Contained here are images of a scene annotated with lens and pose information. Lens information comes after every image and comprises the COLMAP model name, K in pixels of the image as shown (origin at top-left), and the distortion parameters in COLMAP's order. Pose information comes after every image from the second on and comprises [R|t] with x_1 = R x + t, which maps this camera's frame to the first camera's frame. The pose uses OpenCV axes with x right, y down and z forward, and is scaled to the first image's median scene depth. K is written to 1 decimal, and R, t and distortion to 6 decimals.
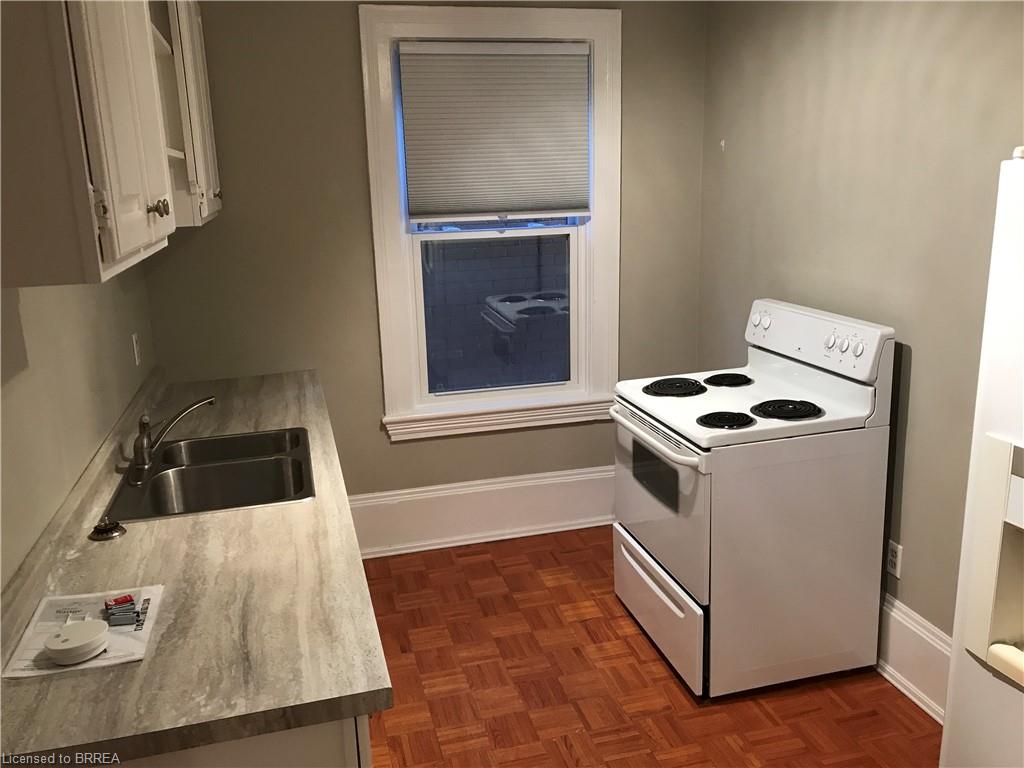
lens RADIAL K [[852.8, 0, 512.0], [0, 852.8, 384.0], [0, 0, 1]] dist [0.012305, -0.007636]
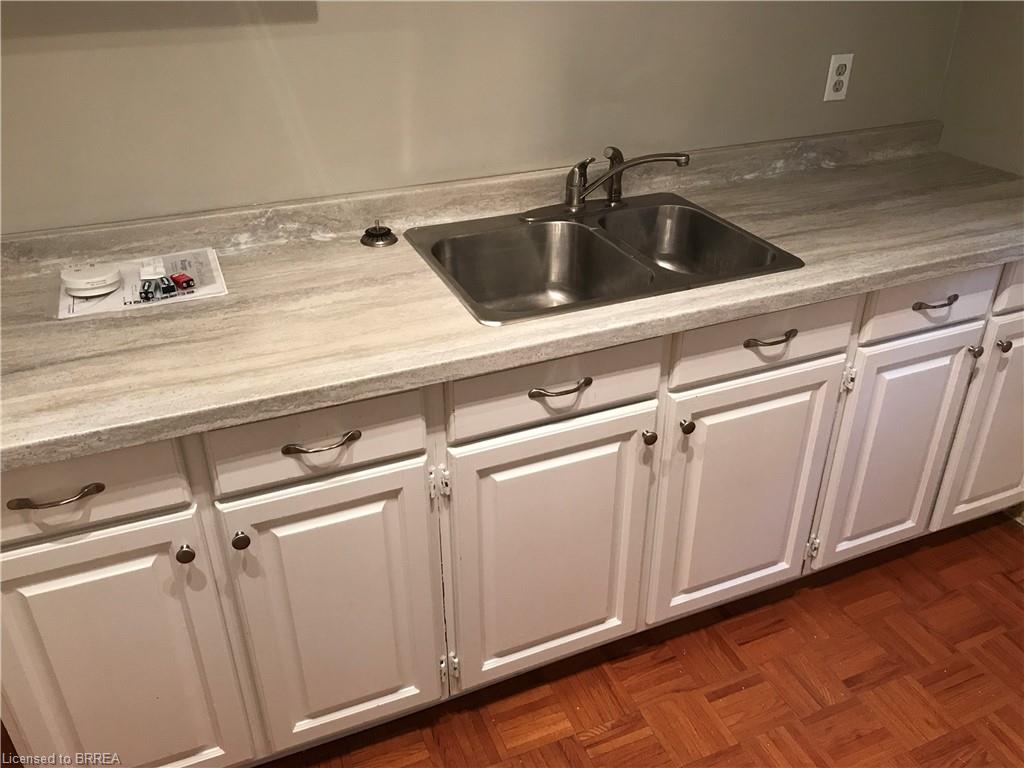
lens RADIAL K [[849.3, 0, 512.0], [0, 849.3, 384.0], [0, 0, 1]] dist [-0.017363, -0.003006]
pose [[0.120408, 0.524918, -0.842593, 0.392364], [-0.229075, 0.840553, 0.490912, -0.174459], [0.965933, 0.133908, 0.221455, 0.978676]]
